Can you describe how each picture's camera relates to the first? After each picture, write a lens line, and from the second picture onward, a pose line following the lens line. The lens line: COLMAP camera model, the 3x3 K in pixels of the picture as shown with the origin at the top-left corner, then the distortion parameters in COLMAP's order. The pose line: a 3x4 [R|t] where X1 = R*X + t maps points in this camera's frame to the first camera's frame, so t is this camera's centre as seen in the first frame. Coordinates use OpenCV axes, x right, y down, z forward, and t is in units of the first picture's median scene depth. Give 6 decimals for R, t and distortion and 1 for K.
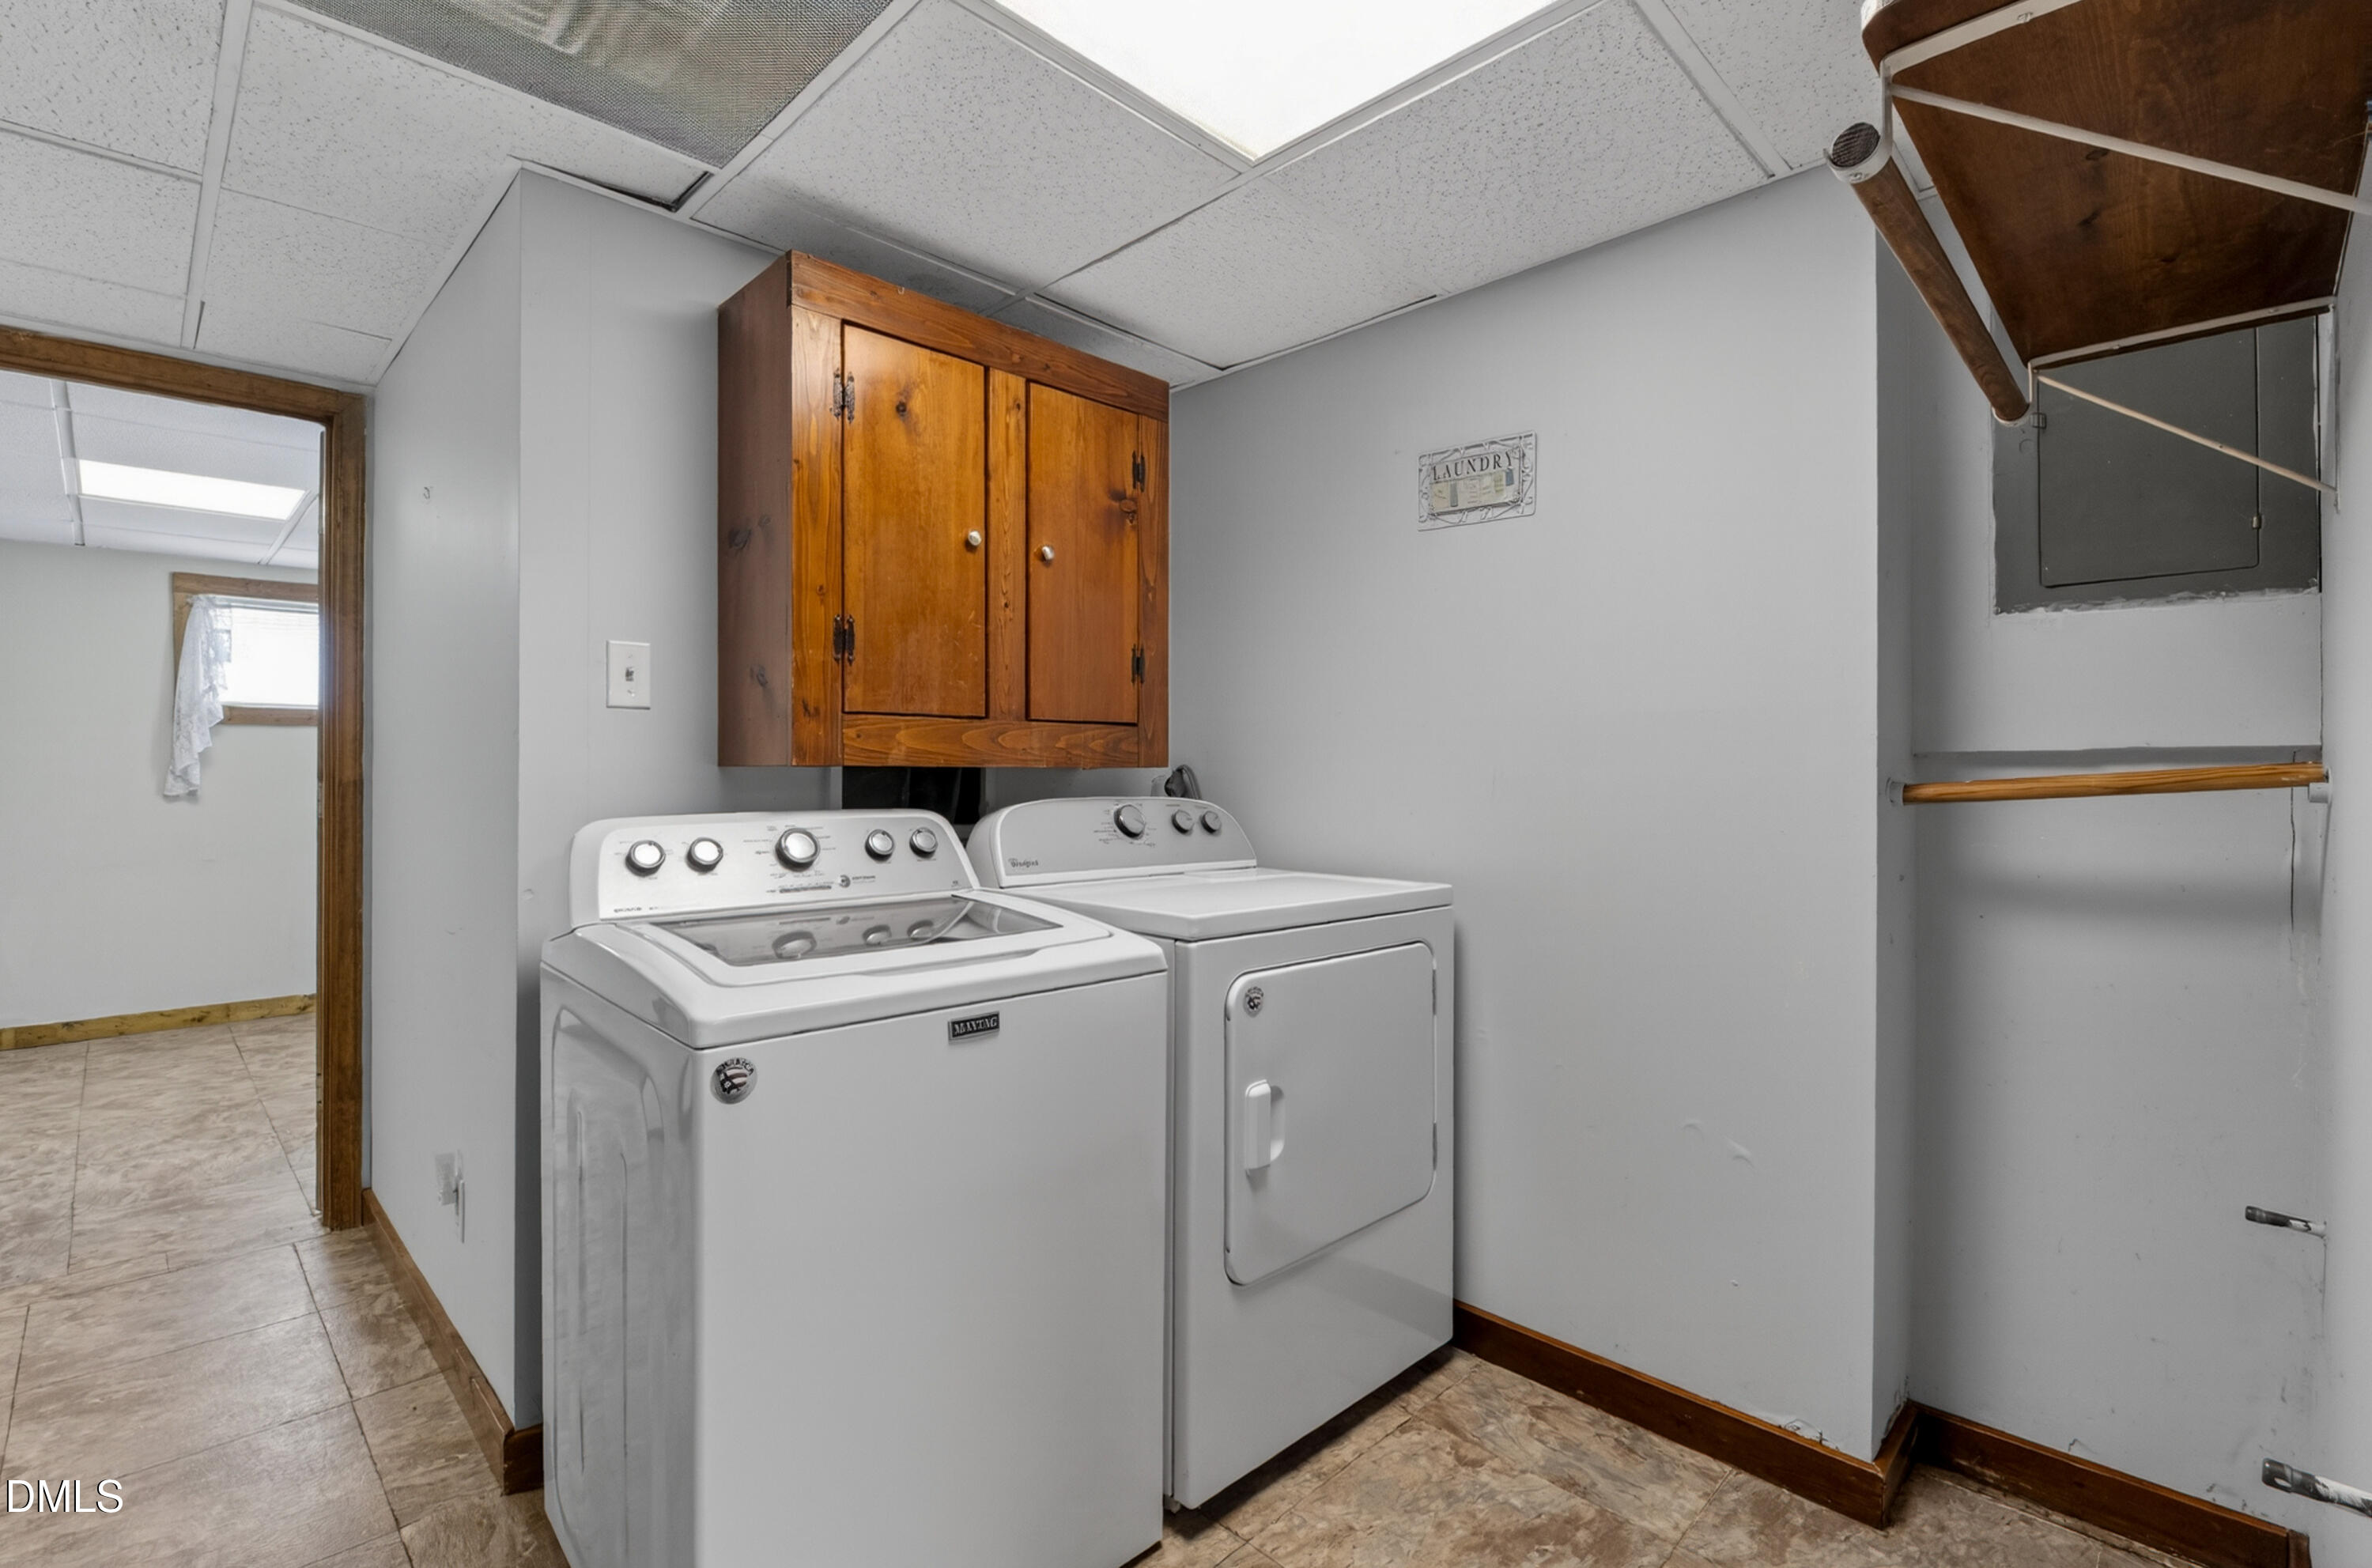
lens RADIAL K [[1068.2, 0, 1177.7], [0, 1068.2, 780.1], [0, 0, 1]] dist [-0.017750, 0.000120]
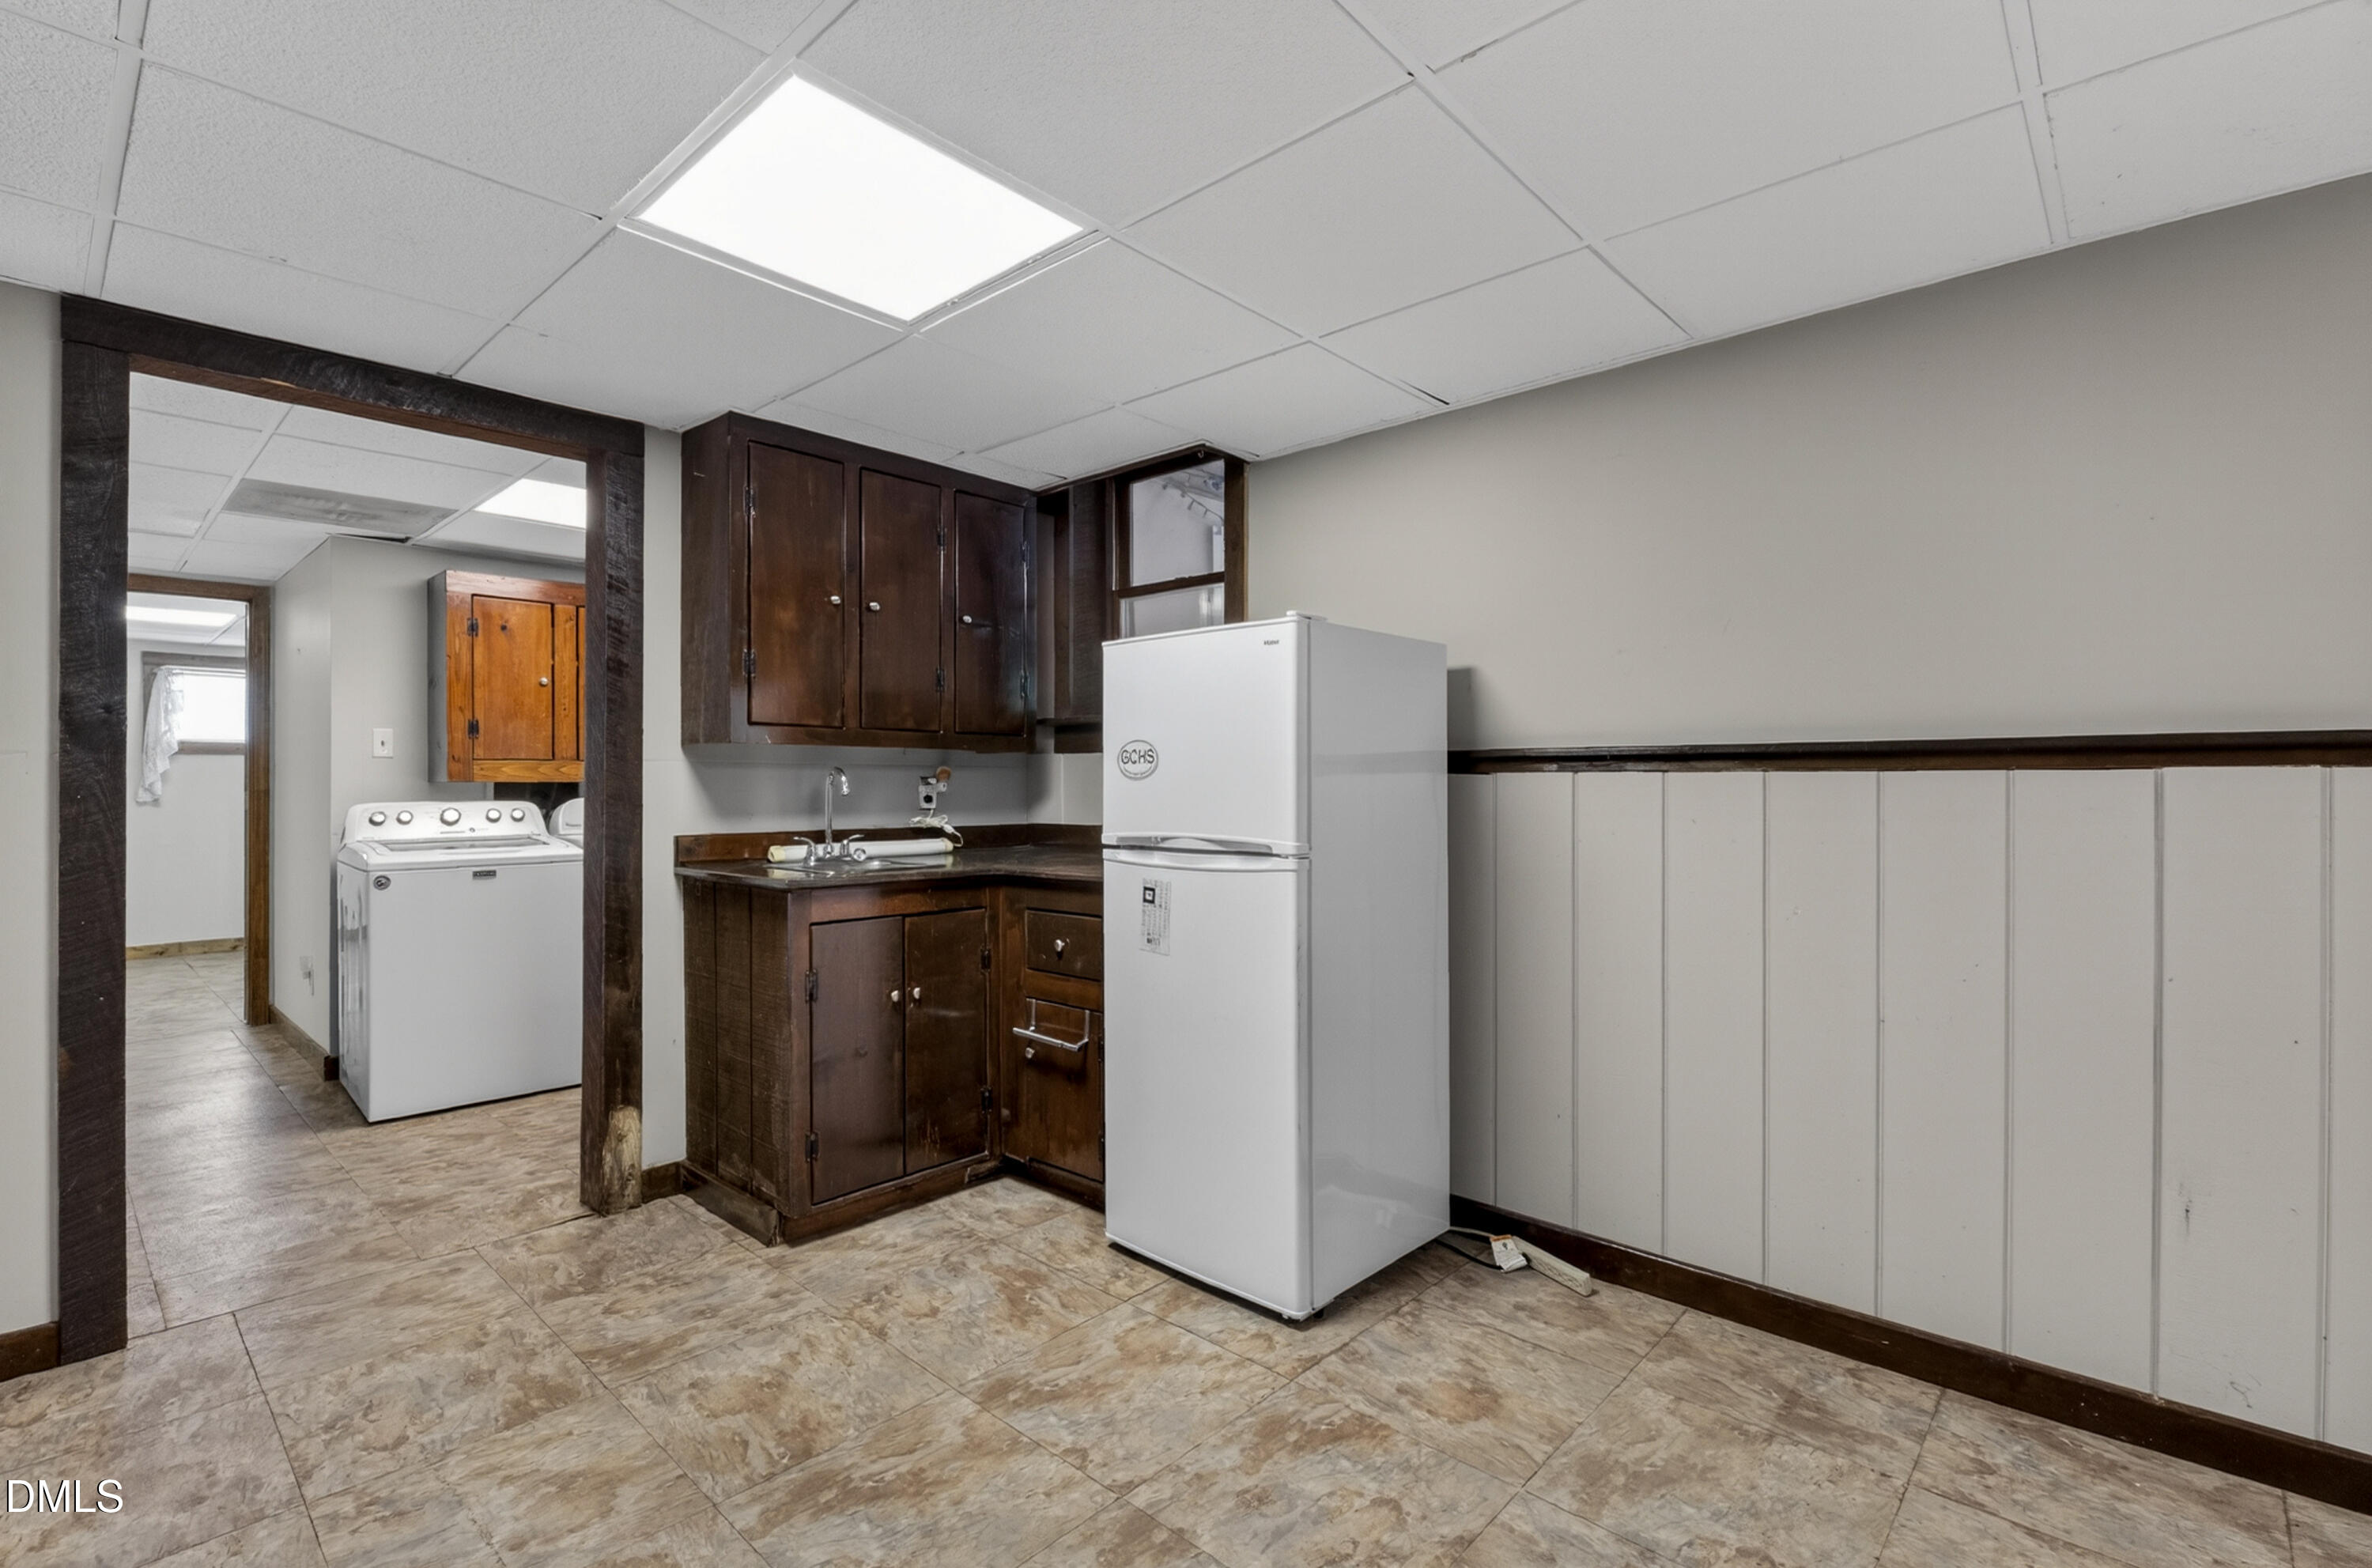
lens RADIAL K [[1068.2, 0, 1196.4], [0, 1068.2, 783.1], [0, 0, 1]] dist [-0.017750, 0.000120]
pose [[0.998637, -0.004762, 0.051974, 1.084396], [0.005078, 0.999969, -0.005958, 0.010803], [-0.051945, 0.006214, 0.998631, -1.334113]]
